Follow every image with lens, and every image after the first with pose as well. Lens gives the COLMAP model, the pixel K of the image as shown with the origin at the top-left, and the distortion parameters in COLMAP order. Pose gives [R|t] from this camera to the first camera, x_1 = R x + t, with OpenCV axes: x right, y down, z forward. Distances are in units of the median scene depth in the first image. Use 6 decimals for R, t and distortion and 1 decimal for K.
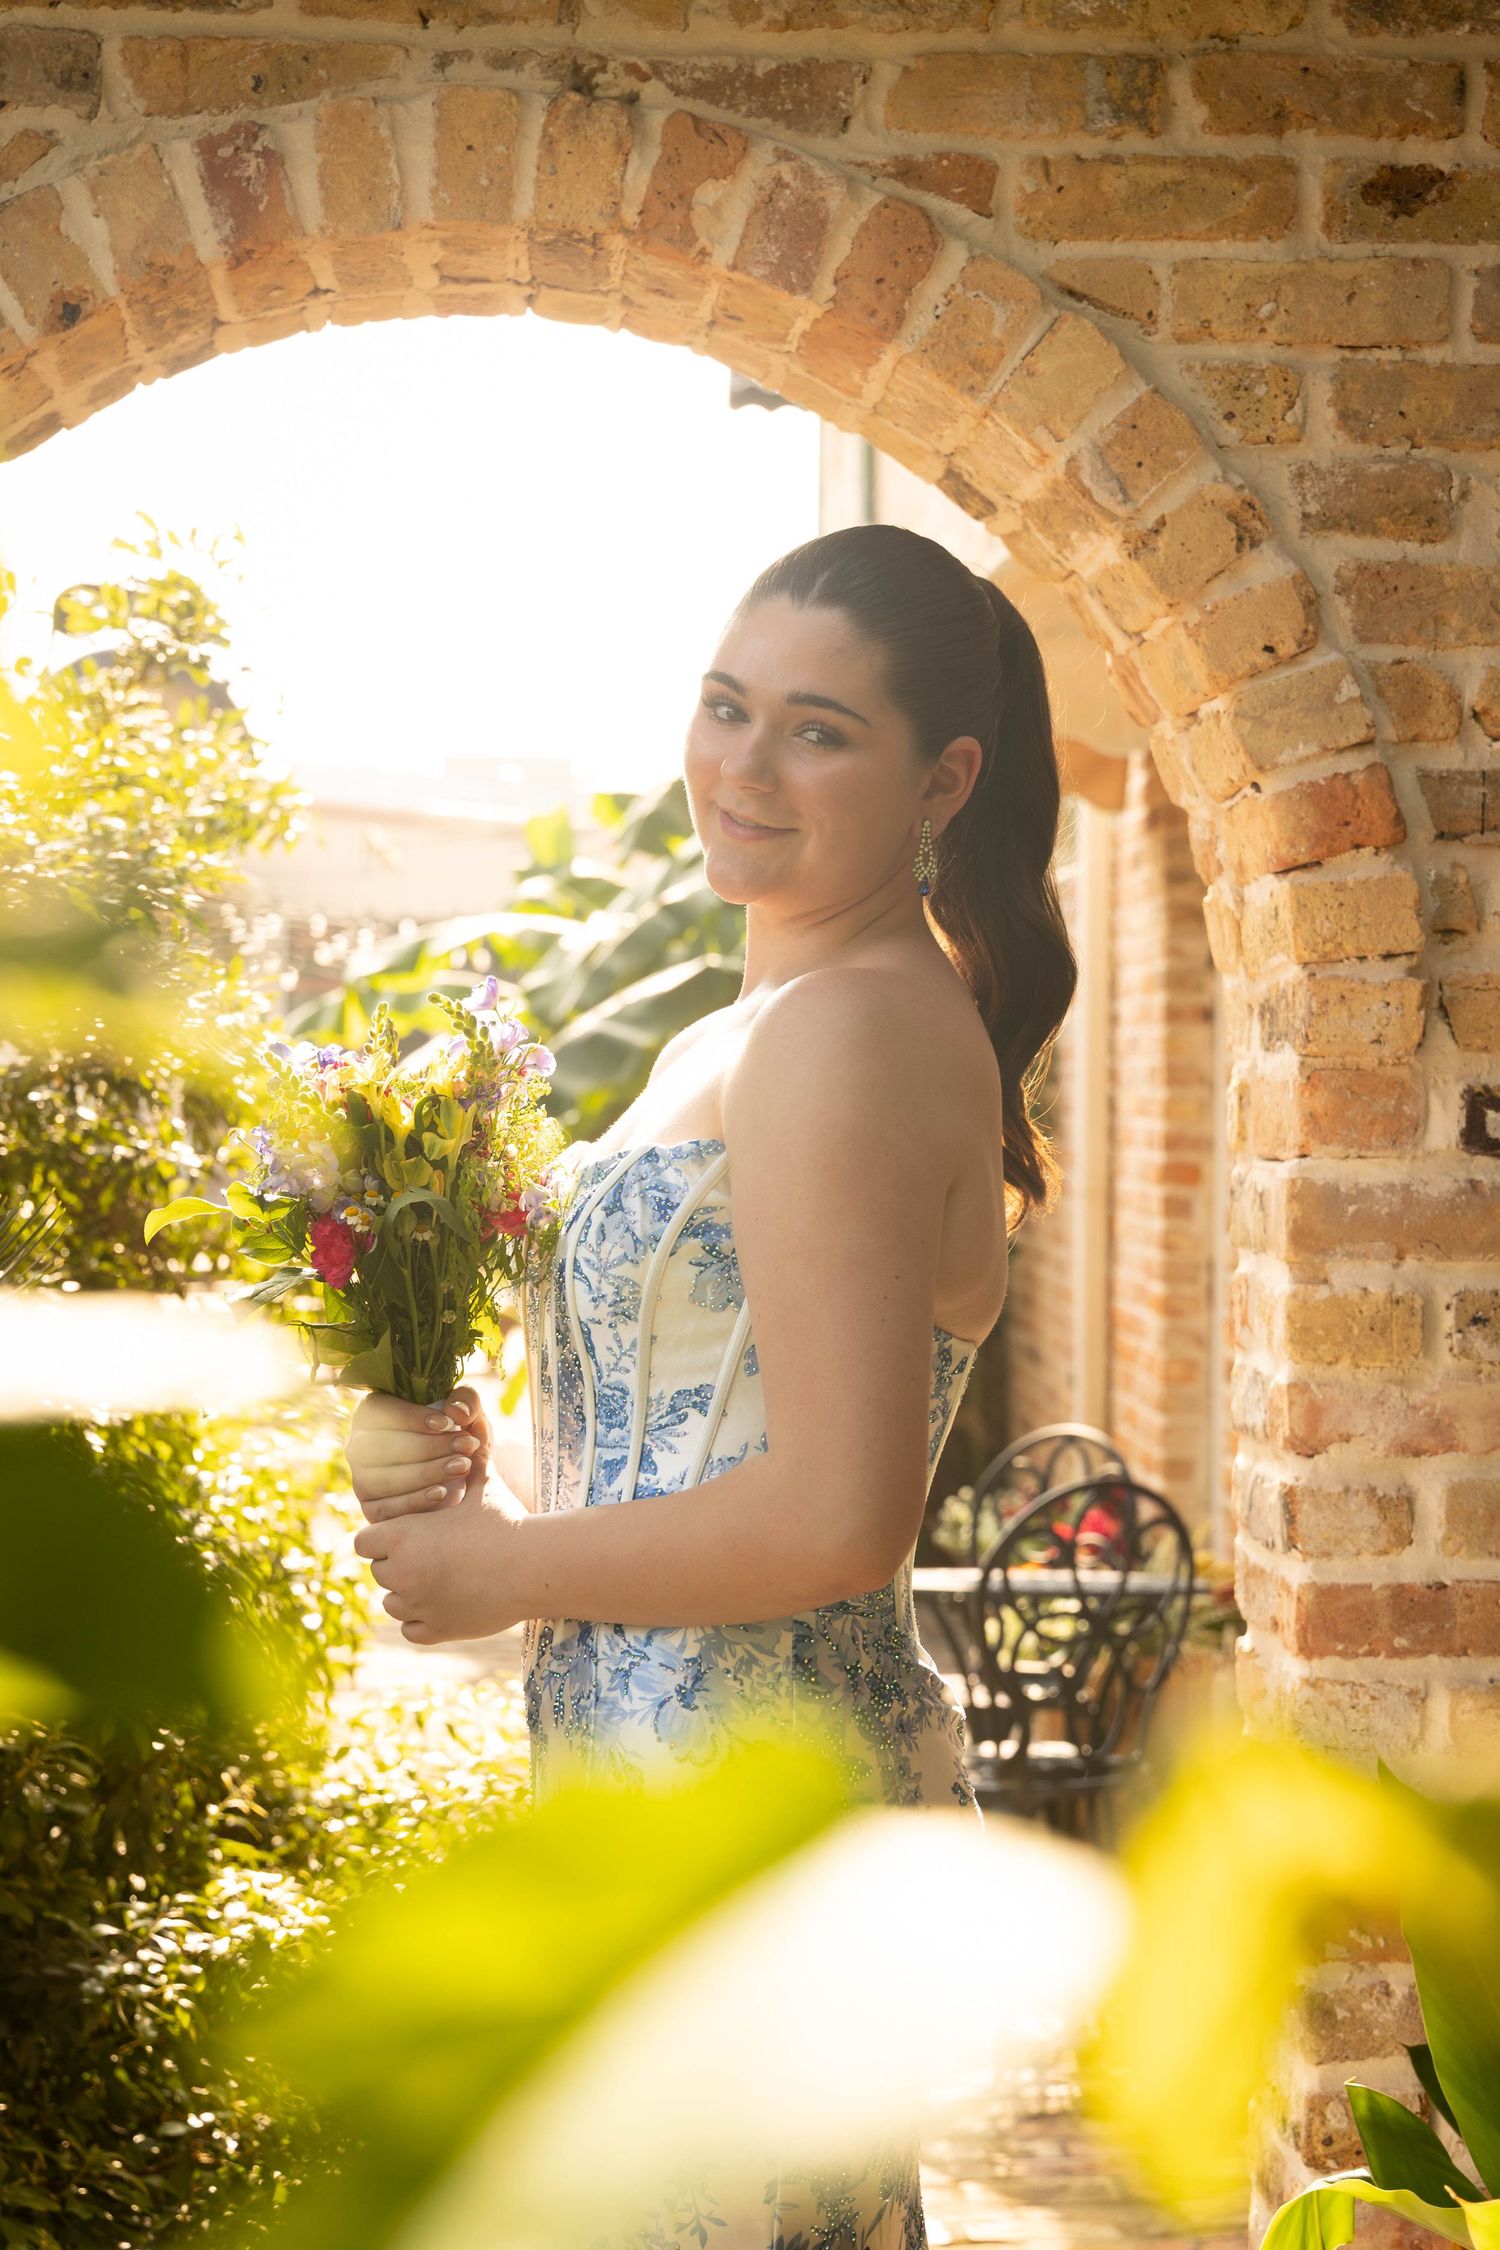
lens RADIAL K [[4189.6, 0, 751.6], [0, 4189.6, 1123.5], [0, 0, 1]] dist [0.044200, 0.000000]
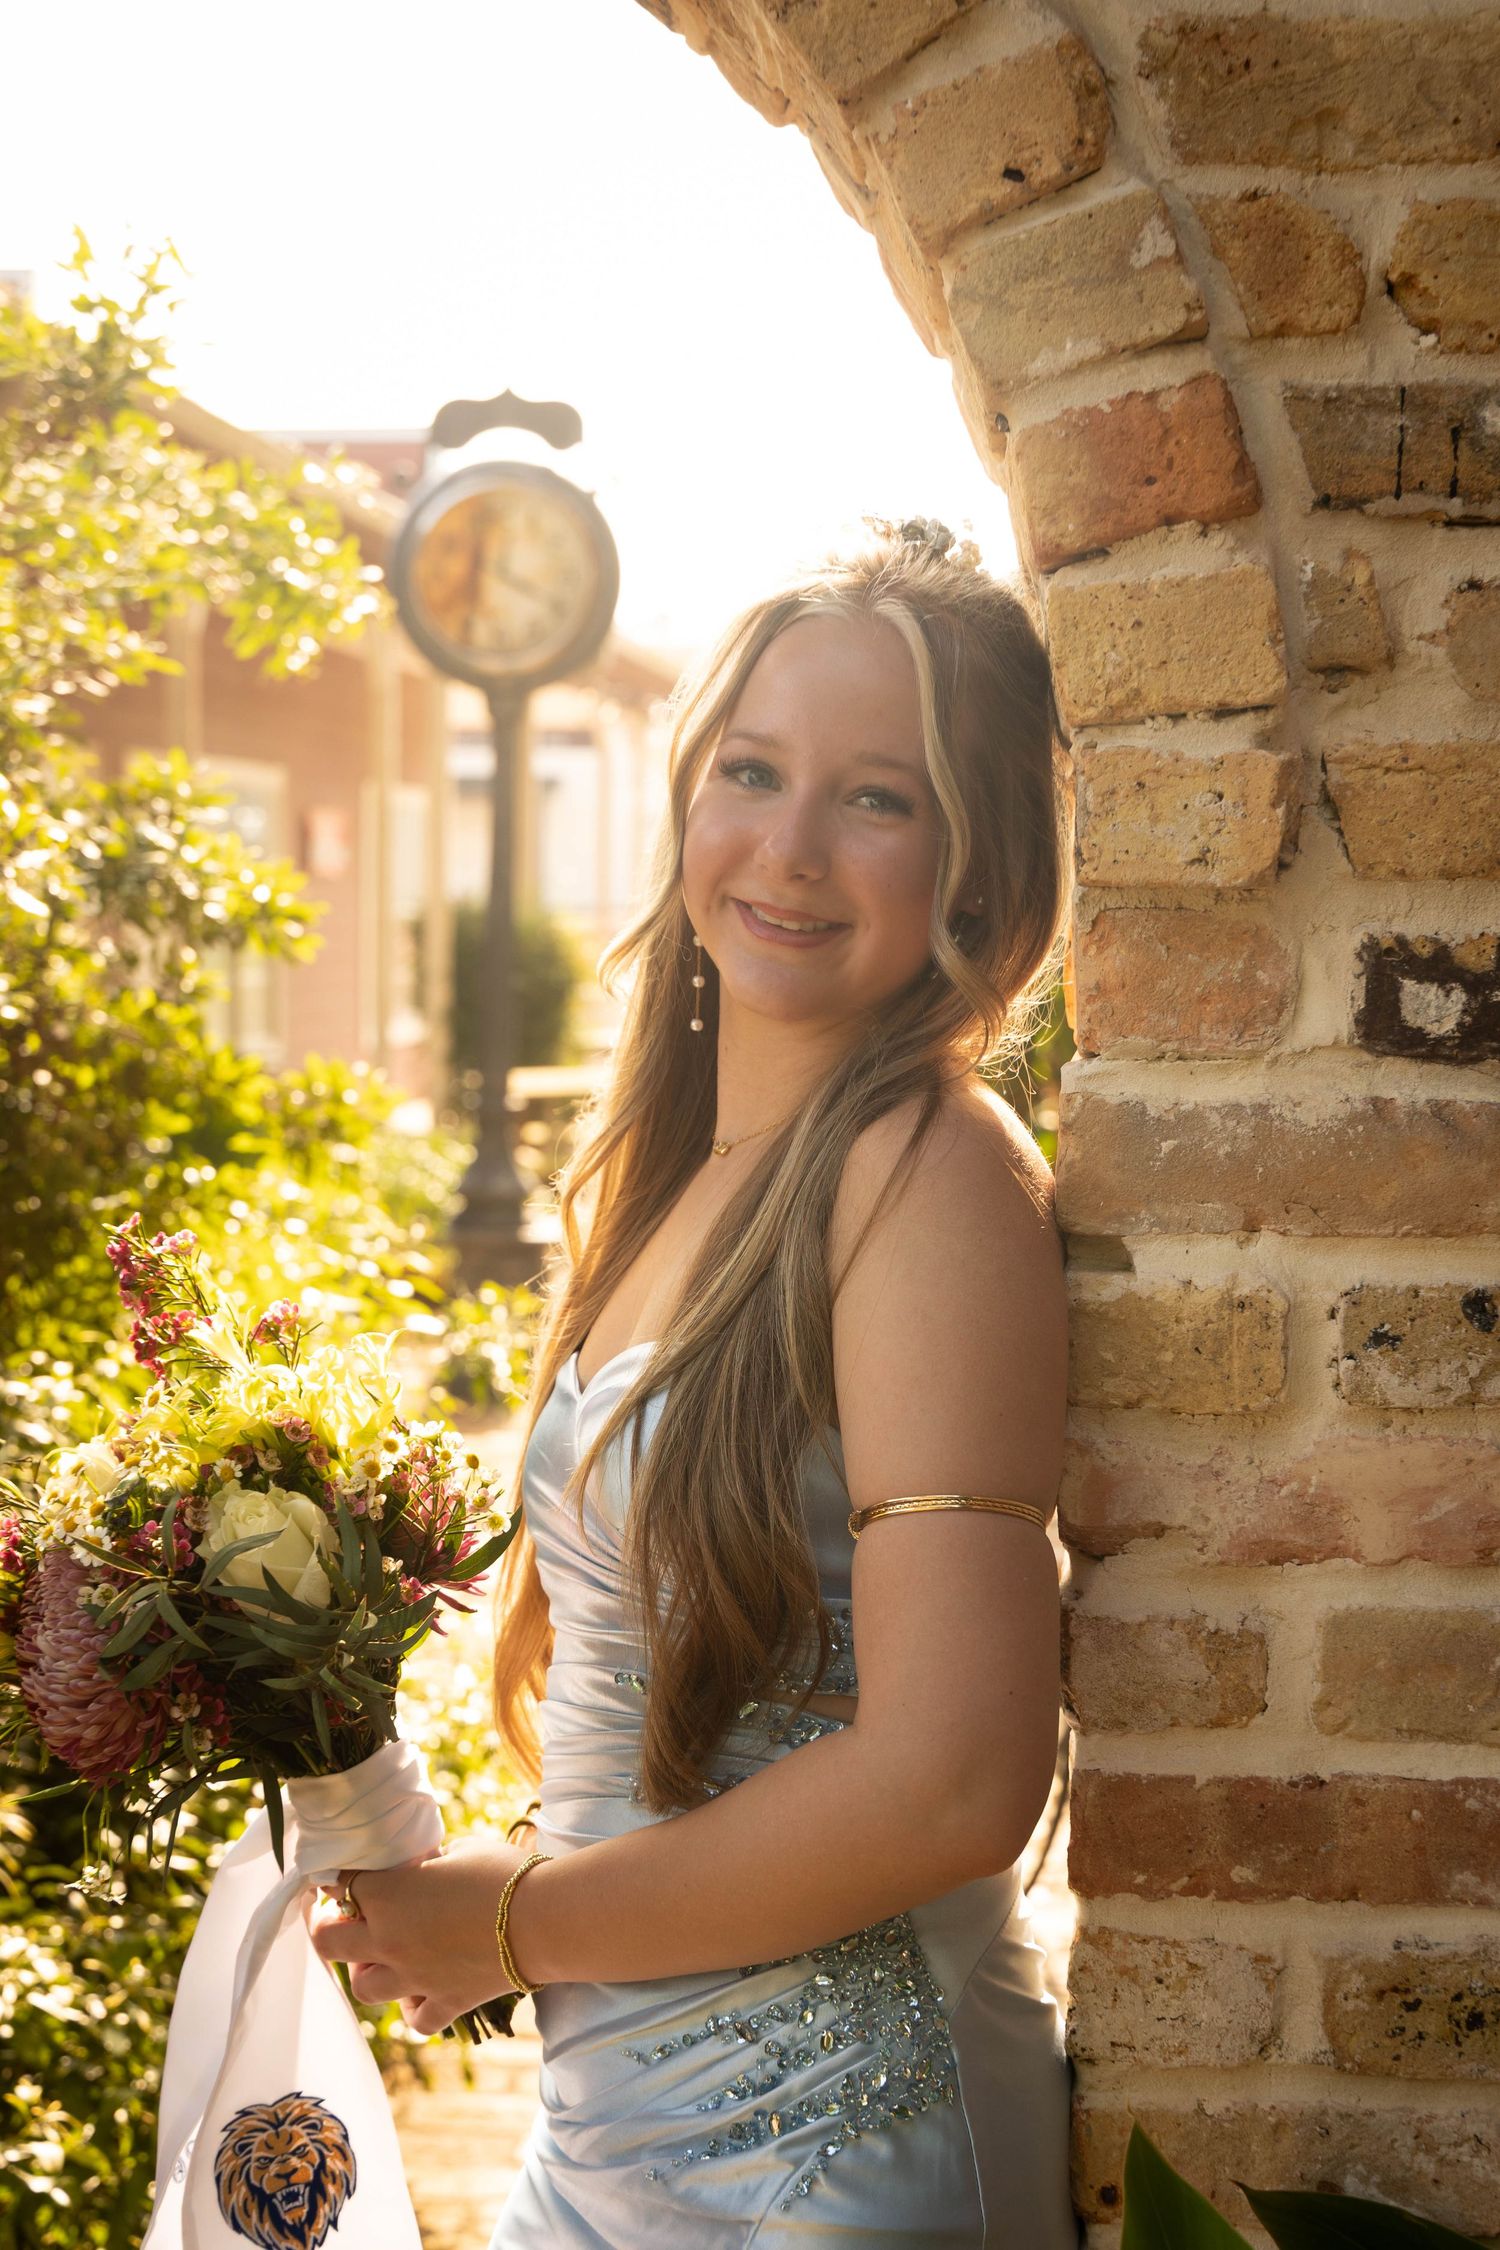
lens RADIAL K [[3613.0, 0, 719.9], [0, 3613.0, 1165.1], [0, 0, 1]] dist [0.027439, 0.000000]
pose [[0.988529, 0.011303, -0.150606, 0.159322], [-0.001393, 0.997836, 0.065742, -0.010419], [0.151023, -0.064779, 0.986405, 0.495501]]
